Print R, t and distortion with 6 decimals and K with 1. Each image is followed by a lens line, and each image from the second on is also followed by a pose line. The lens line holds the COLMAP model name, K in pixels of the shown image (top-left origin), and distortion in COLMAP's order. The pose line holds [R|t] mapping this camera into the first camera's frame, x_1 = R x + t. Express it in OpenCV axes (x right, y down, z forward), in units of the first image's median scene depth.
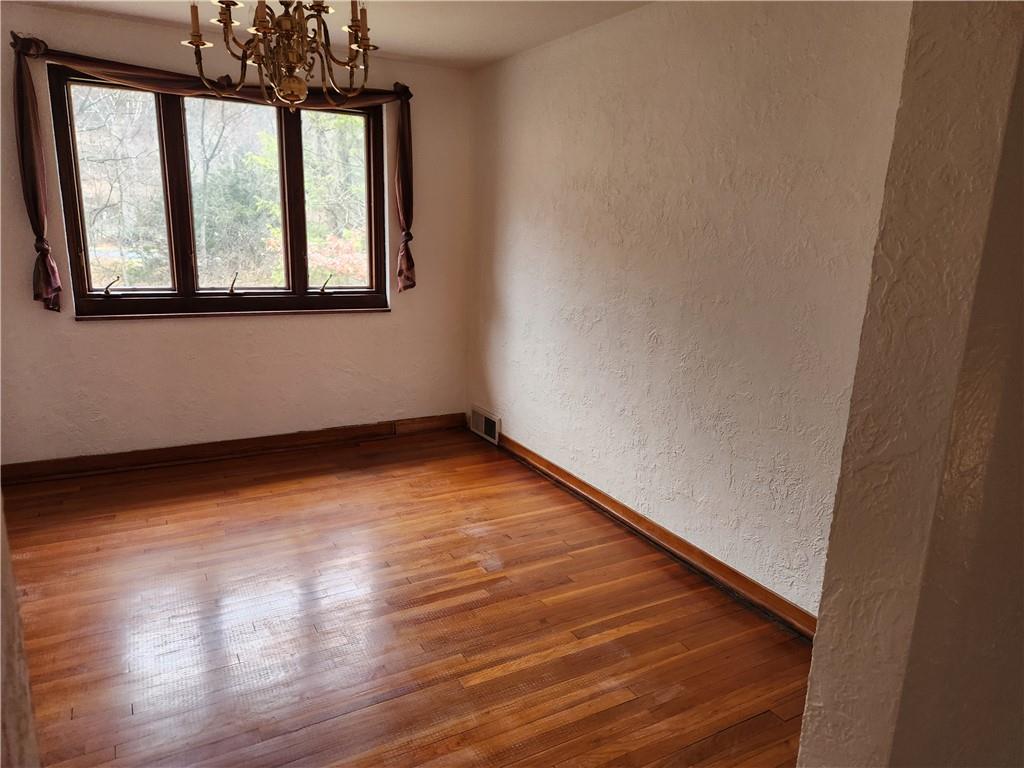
lens RADIAL K [[706.0, 0, 519.5], [0, 706.0, 387.6], [0, 0, 1]] dist [0.090657, -0.101039]
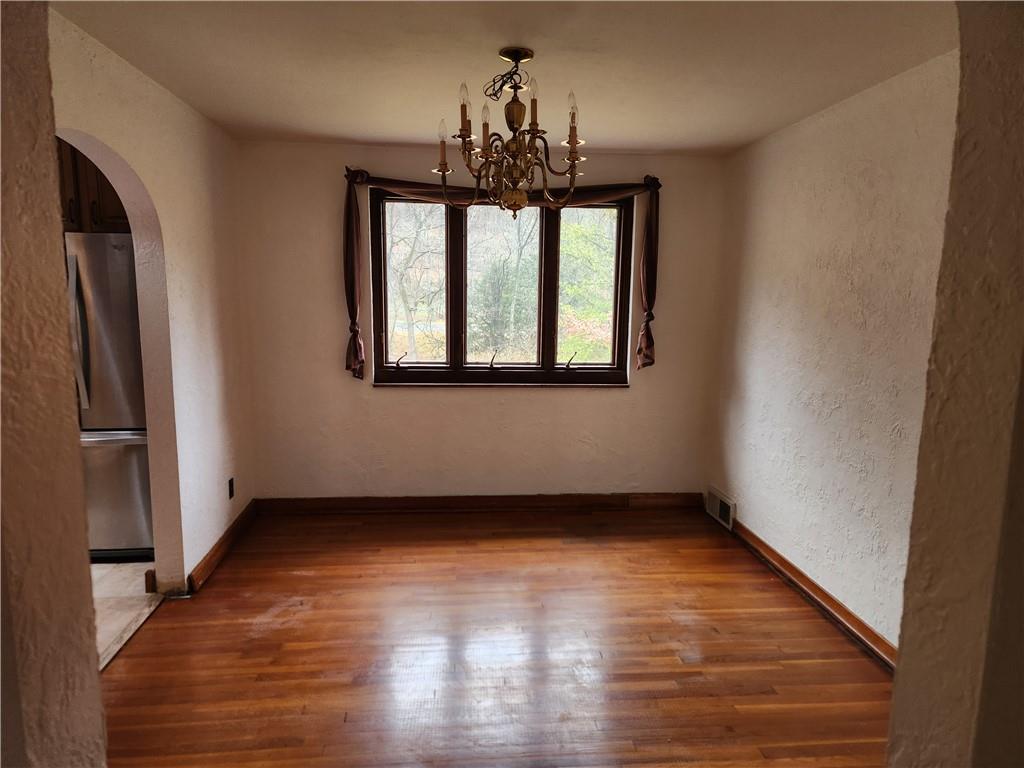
lens RADIAL K [[706.0, 0, 519.5], [0, 706.0, 387.6], [0, 0, 1]] dist [0.090657, -0.101039]
pose [[0.907508, 0.039621, -0.418163, 0.126828], [-0.079501, 0.993749, -0.078378, -0.015458], [0.412443, 0.104373, 0.904984, -0.006886]]
